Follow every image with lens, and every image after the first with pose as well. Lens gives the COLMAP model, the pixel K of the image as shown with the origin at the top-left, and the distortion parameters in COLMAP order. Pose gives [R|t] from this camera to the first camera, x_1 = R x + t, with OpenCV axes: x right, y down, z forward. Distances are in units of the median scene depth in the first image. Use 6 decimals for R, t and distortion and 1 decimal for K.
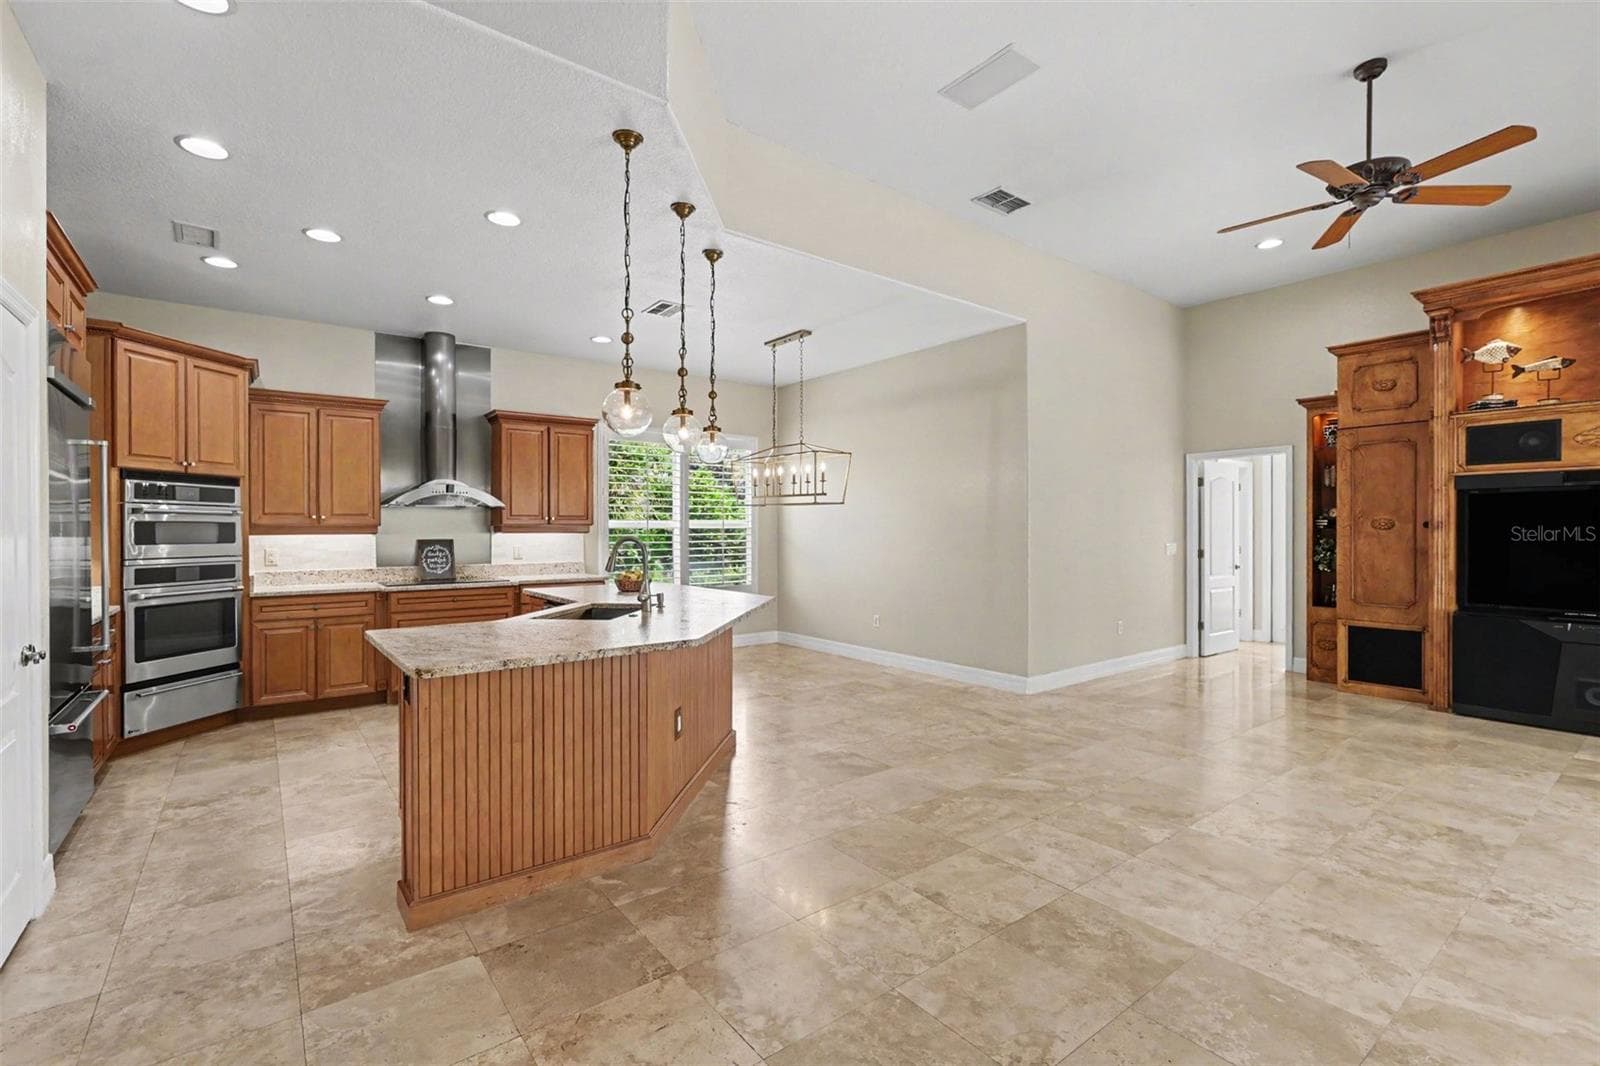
lens RADIAL K [[717.2, 0, 796.6], [0, 717.2, 525.3], [0, 0, 1]] dist [-0.001449, -0.000126]
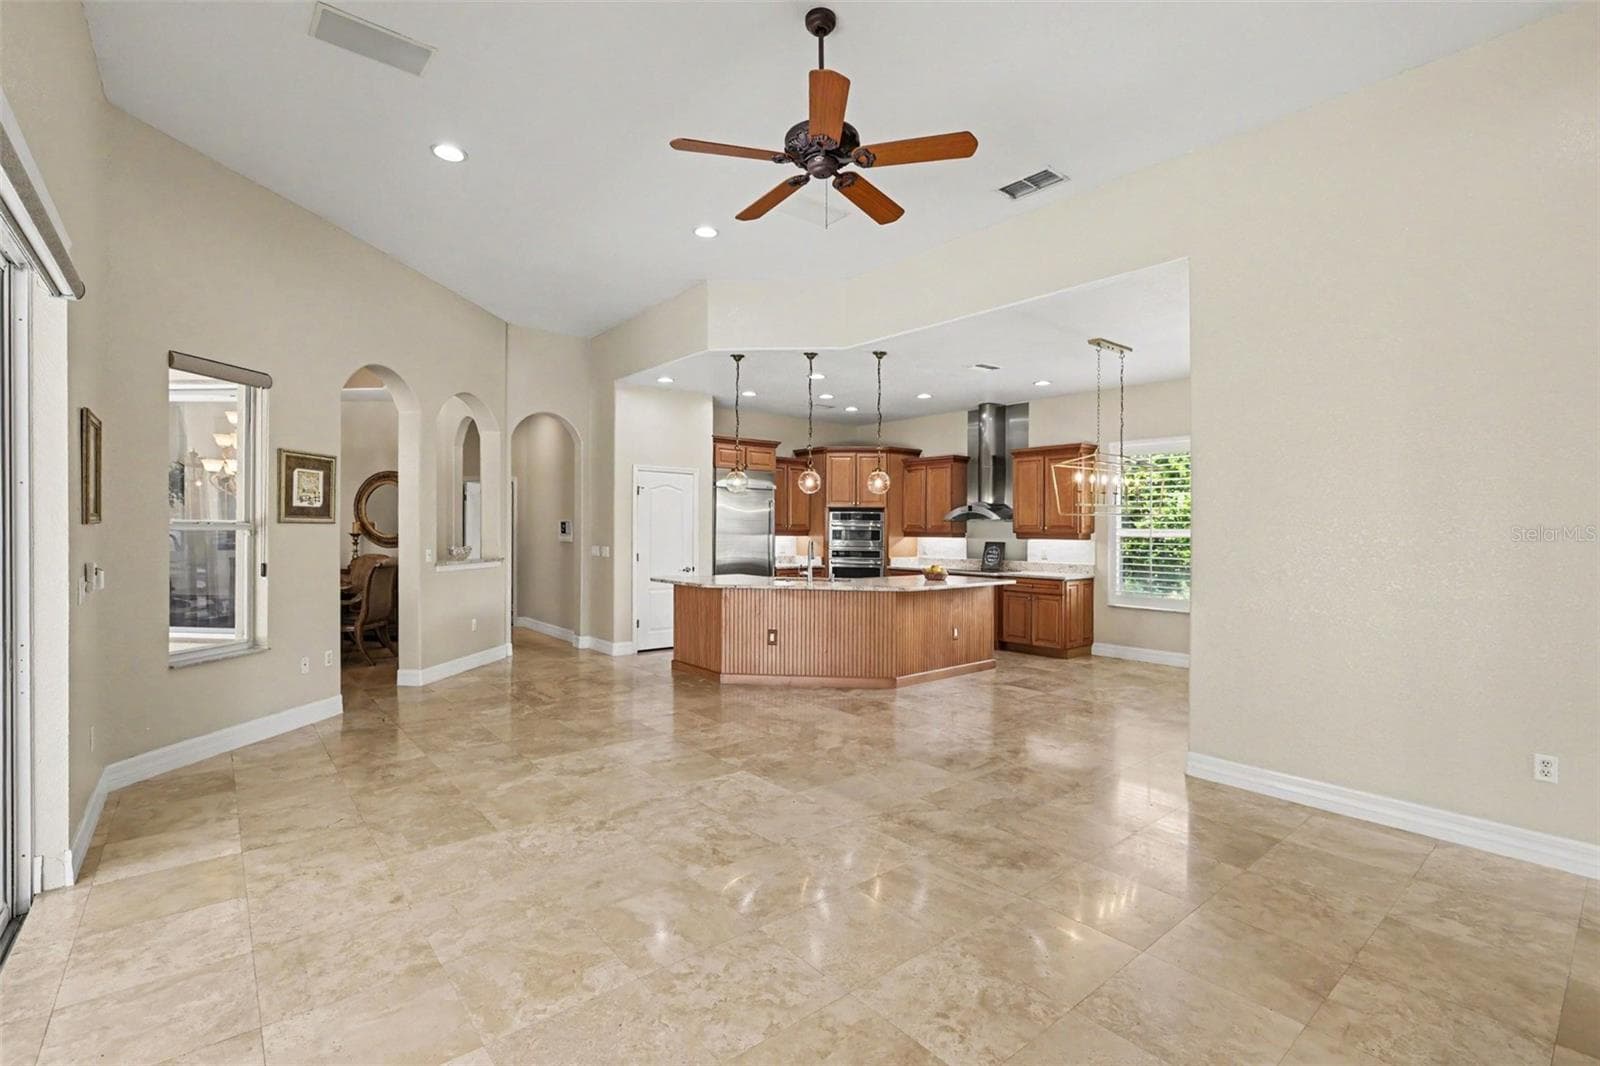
lens RADIAL K [[717.2, 0, 796.6], [0, 717.2, 525.3], [0, 0, 1]] dist [-0.001449, -0.000126]
pose [[0.039734, 0.000245, -0.999210, 1.606182], [-0.001958, 0.999998, 0.000168, -0.023260], [0.999208, 0.001950, 0.039734, 0.901528]]
